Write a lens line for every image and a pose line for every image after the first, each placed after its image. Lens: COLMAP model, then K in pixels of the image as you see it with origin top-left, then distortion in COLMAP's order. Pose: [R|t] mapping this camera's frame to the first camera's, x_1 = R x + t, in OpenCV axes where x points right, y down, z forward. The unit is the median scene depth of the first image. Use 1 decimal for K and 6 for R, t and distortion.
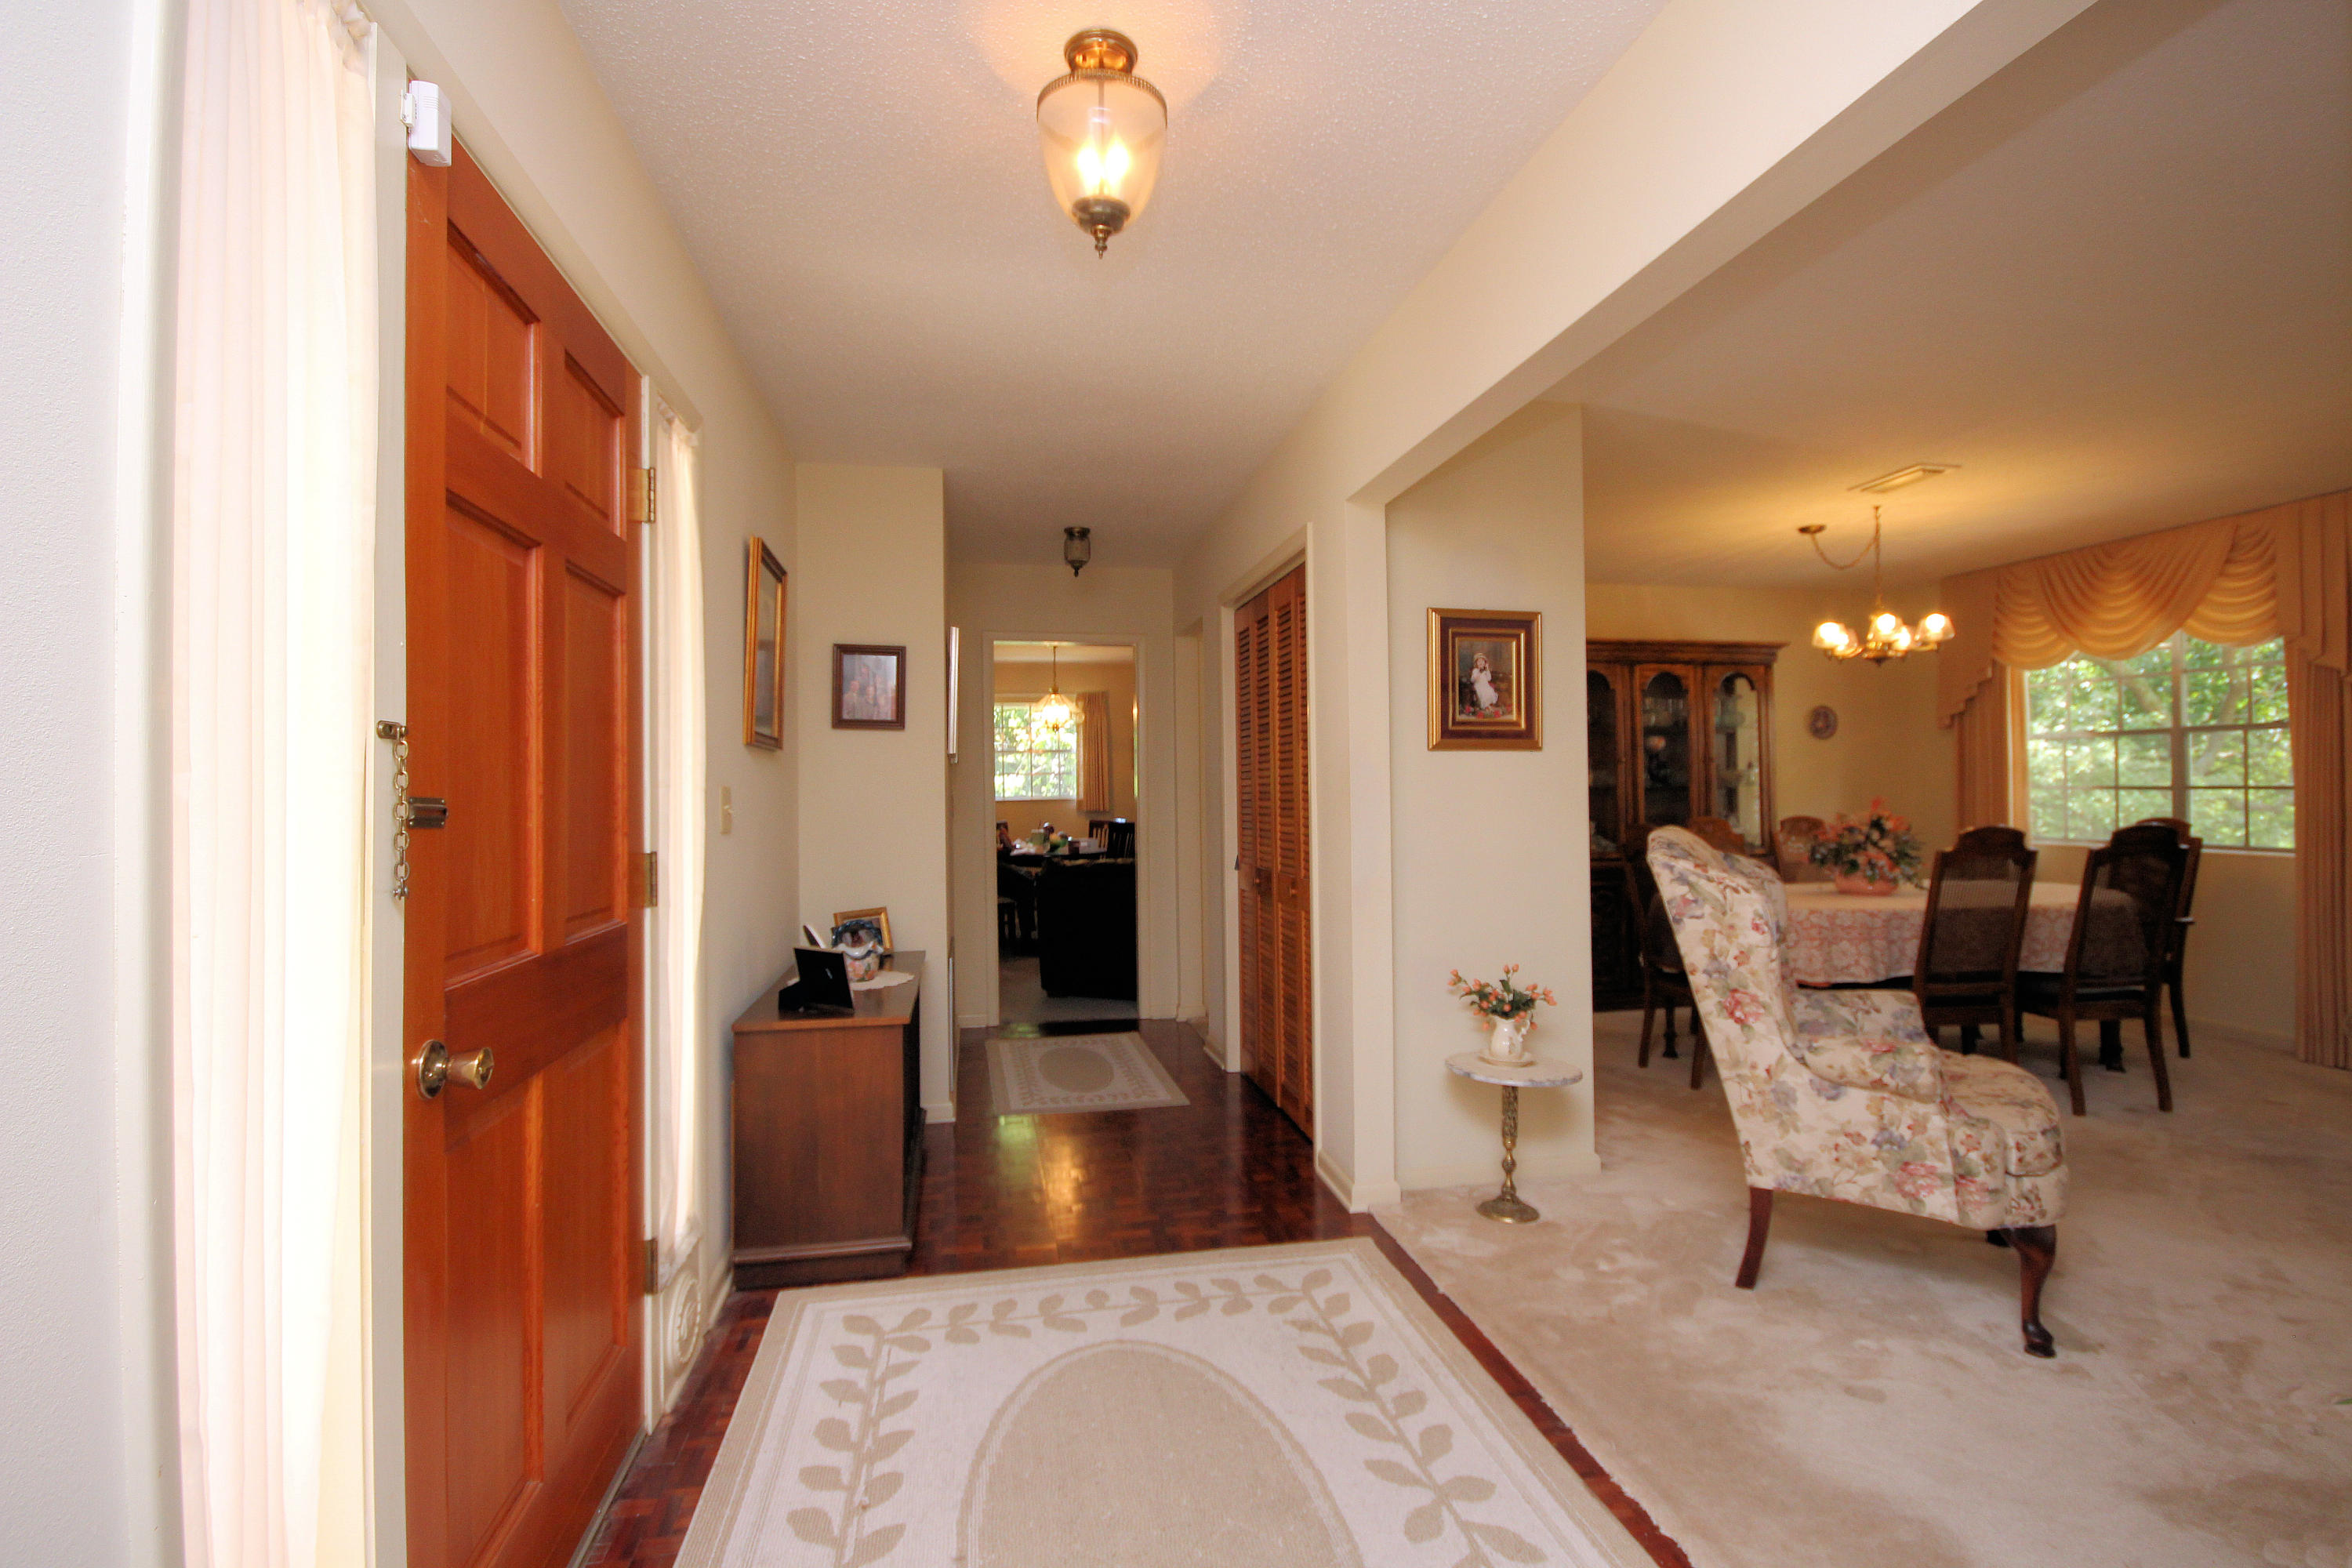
lens RADIAL K [[1083.6, 0, 1199.5], [0, 1083.6, 777.5], [0, 0, 1]] dist [0.004163, -0.011428]
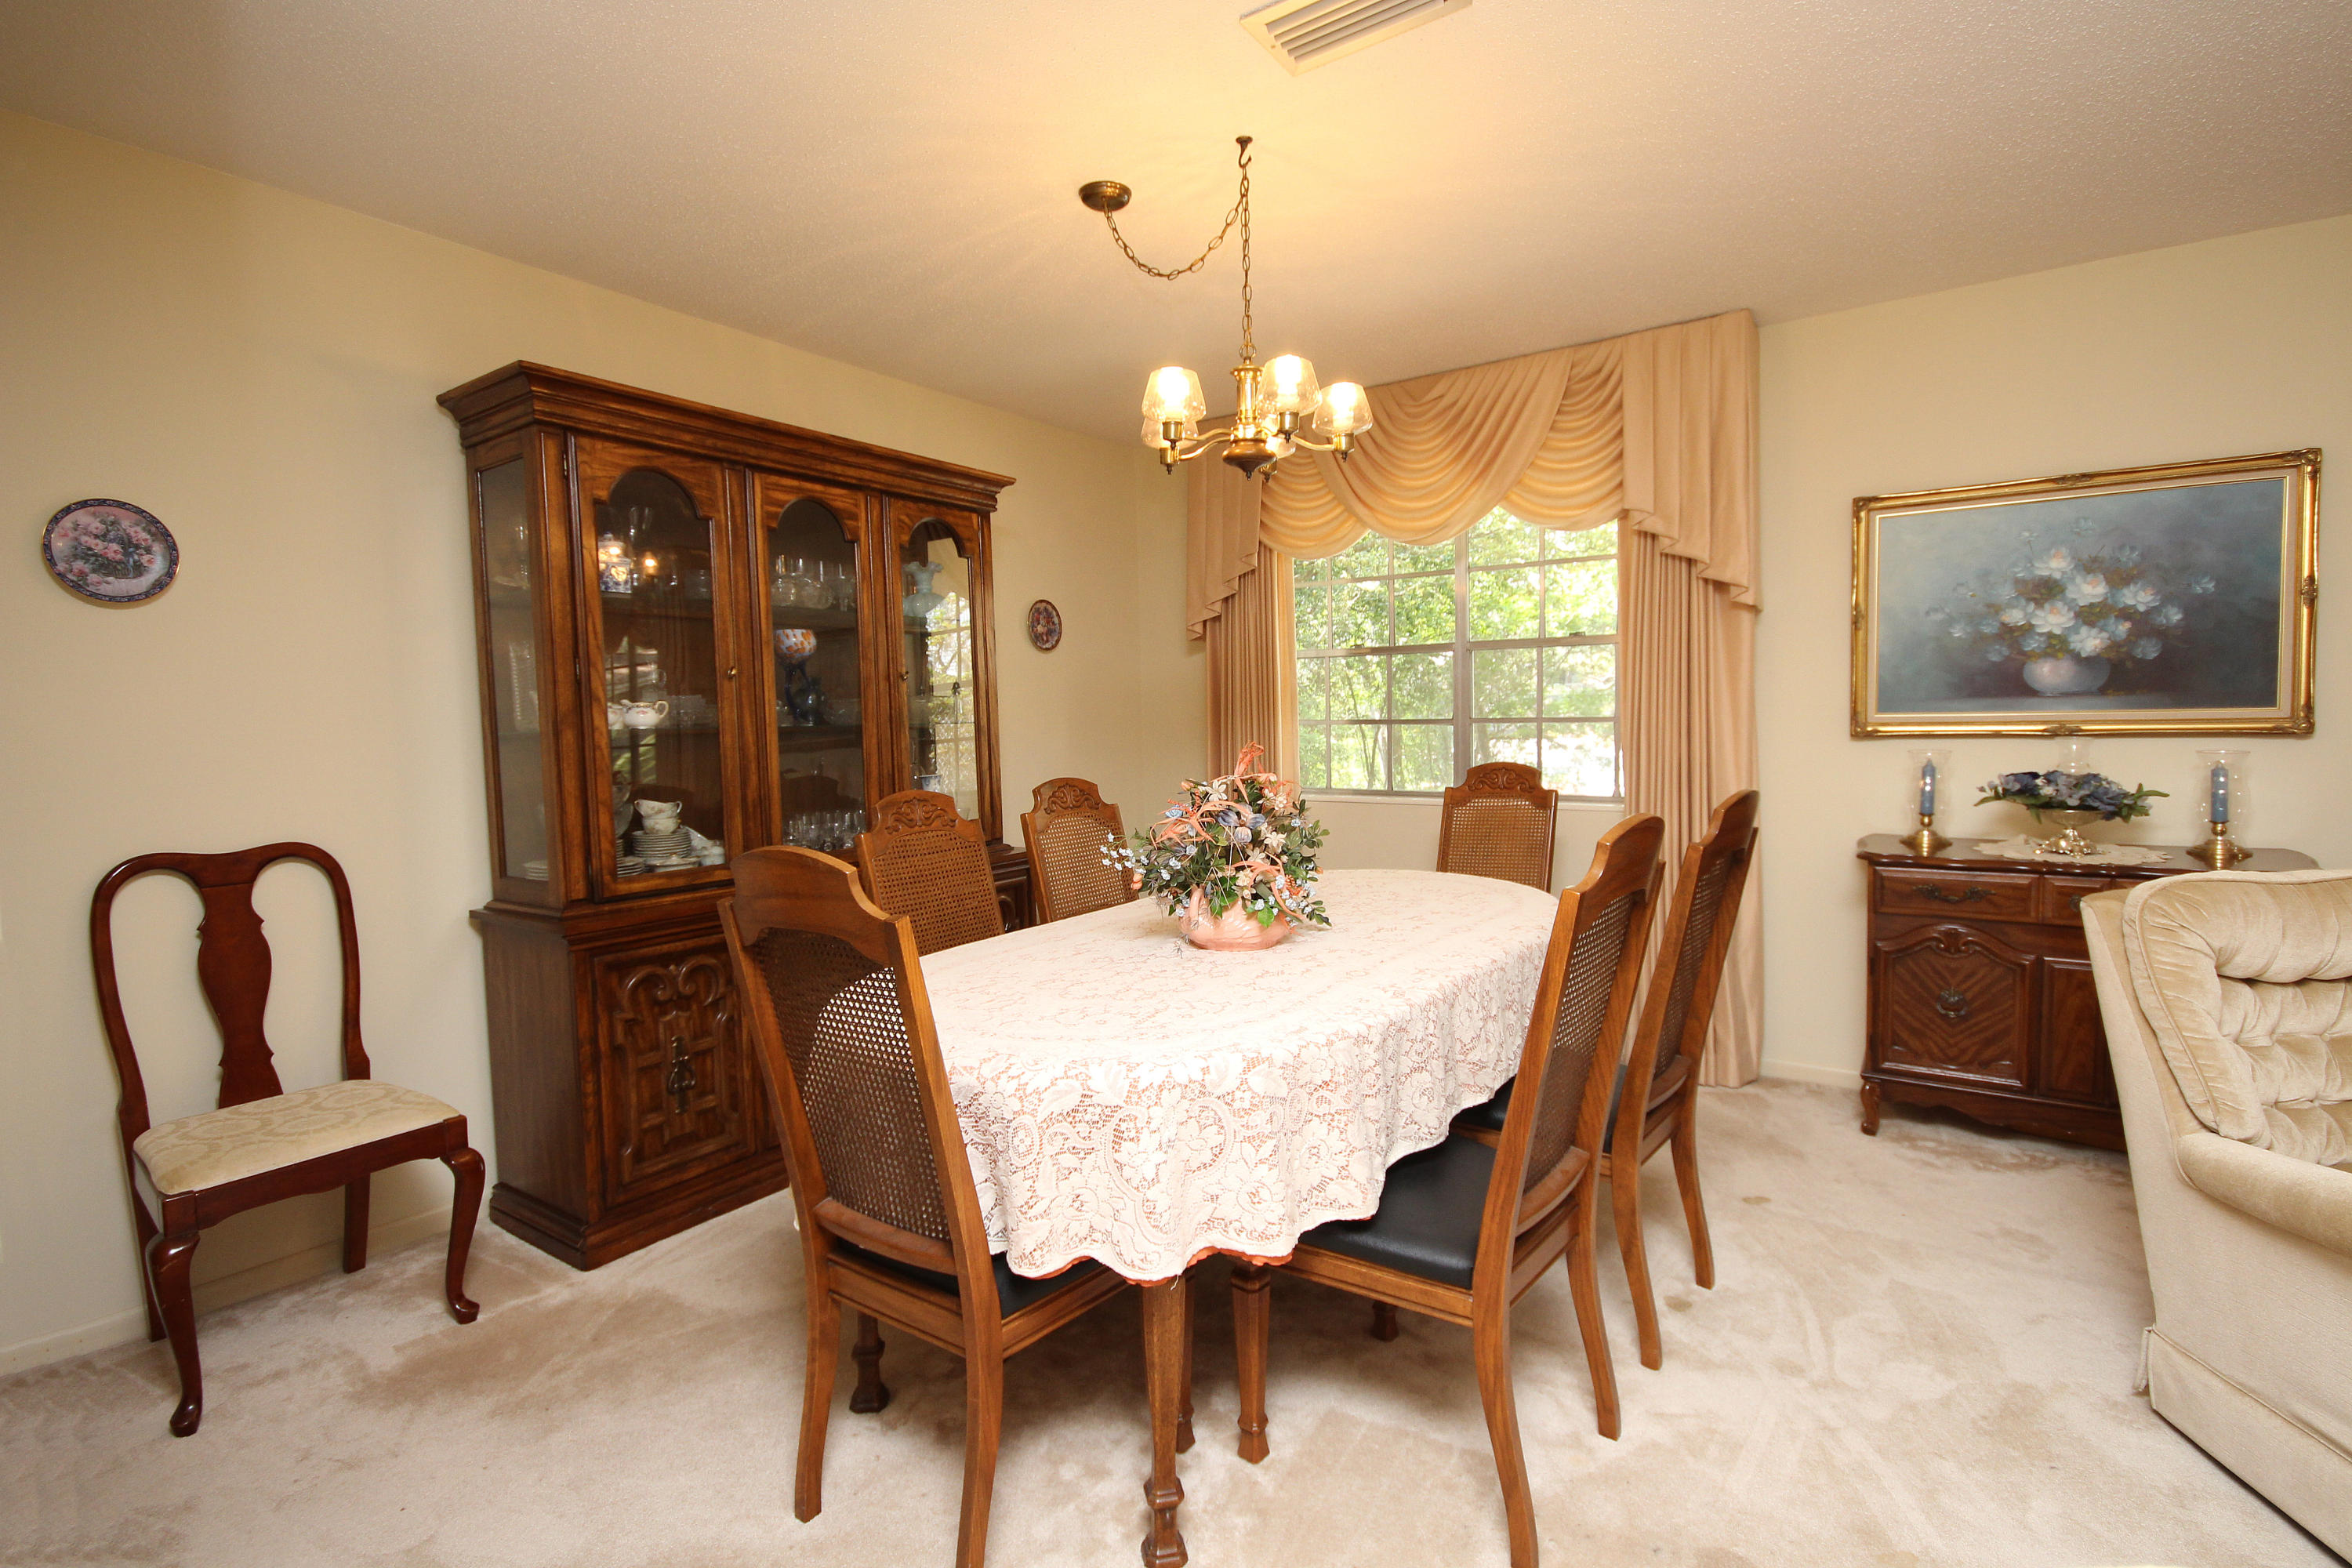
lens RADIAL K [[1083.6, 0, 1200.5], [0, 1083.6, 775.9], [0, 0, 1]] dist [0.004163, -0.011428]
pose [[0.719805, -0.044610, 0.692742, 0.258498], [0.008176, 0.998409, 0.055798, 0.005491], [-0.694128, -0.034500, 0.719024, 0.641587]]
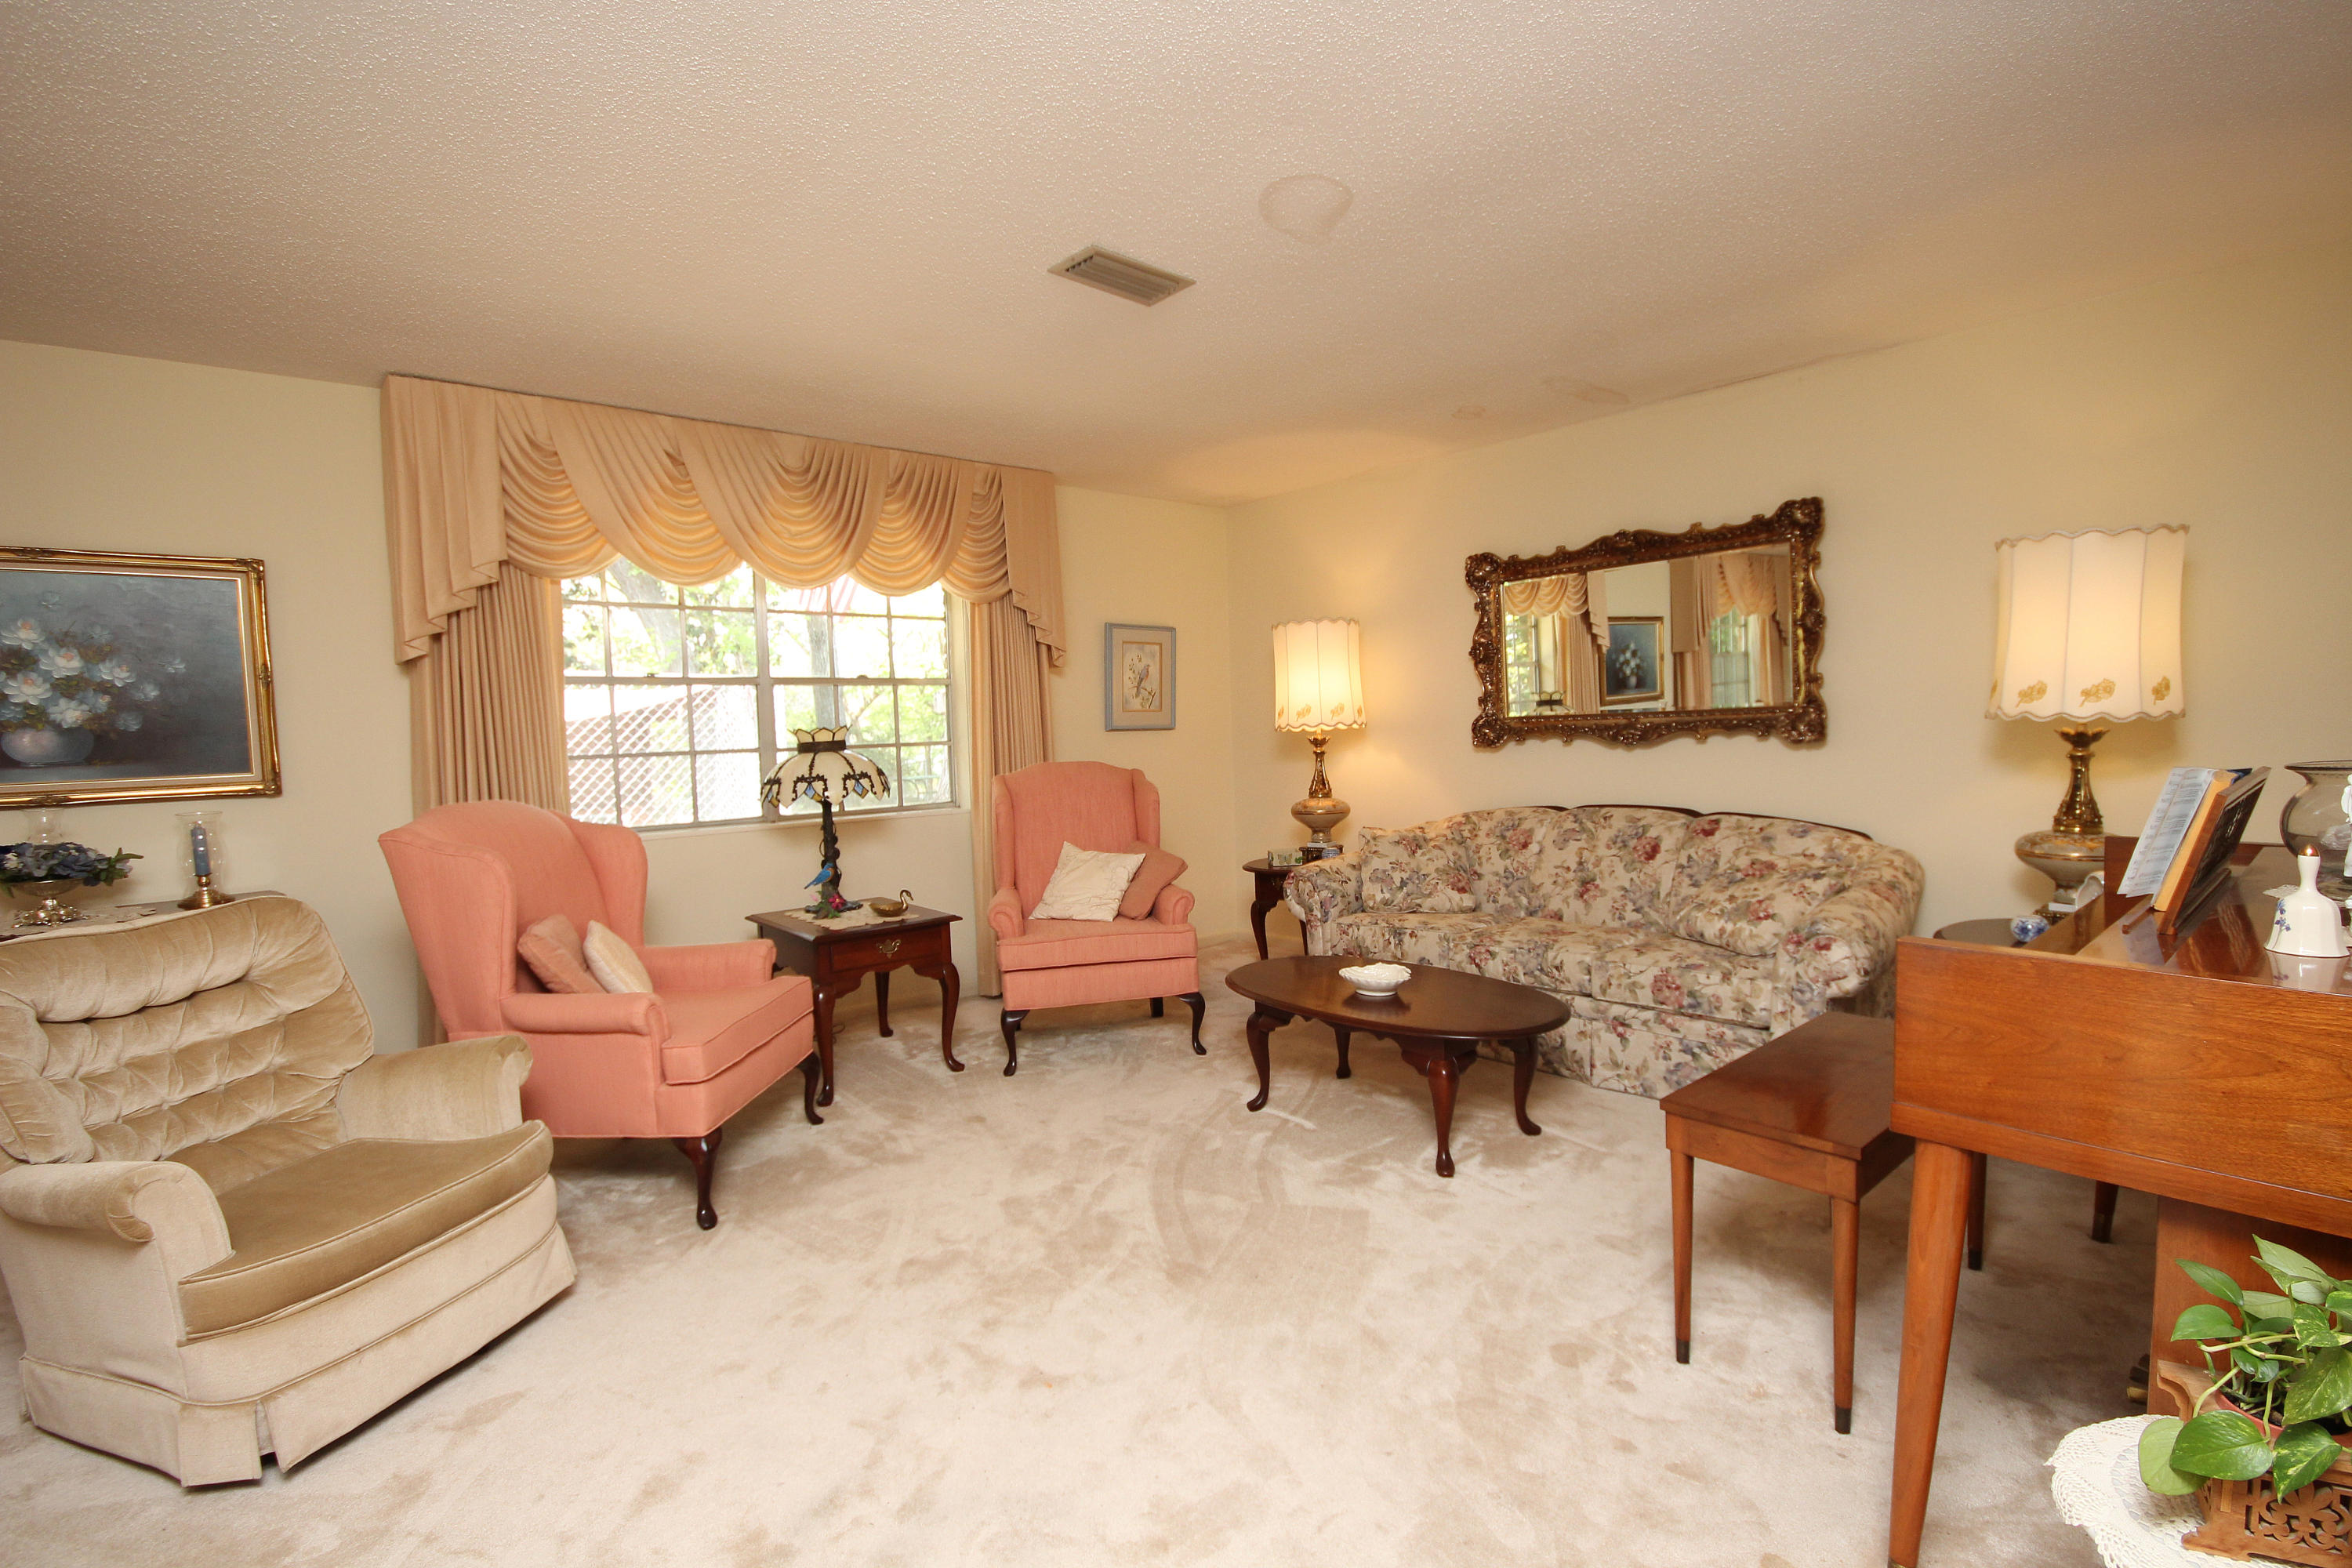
lens RADIAL K [[1083.6, 0, 1200.5], [0, 1083.6, 783.9], [0, 0, 1]] dist [0.004163, -0.011428]
pose [[-0.497124, -0.027776, 0.867235, 0.177663], [0.023965, 0.998667, 0.045723, -0.004311], [-0.867348, 0.043514, -0.495796, 0.471731]]
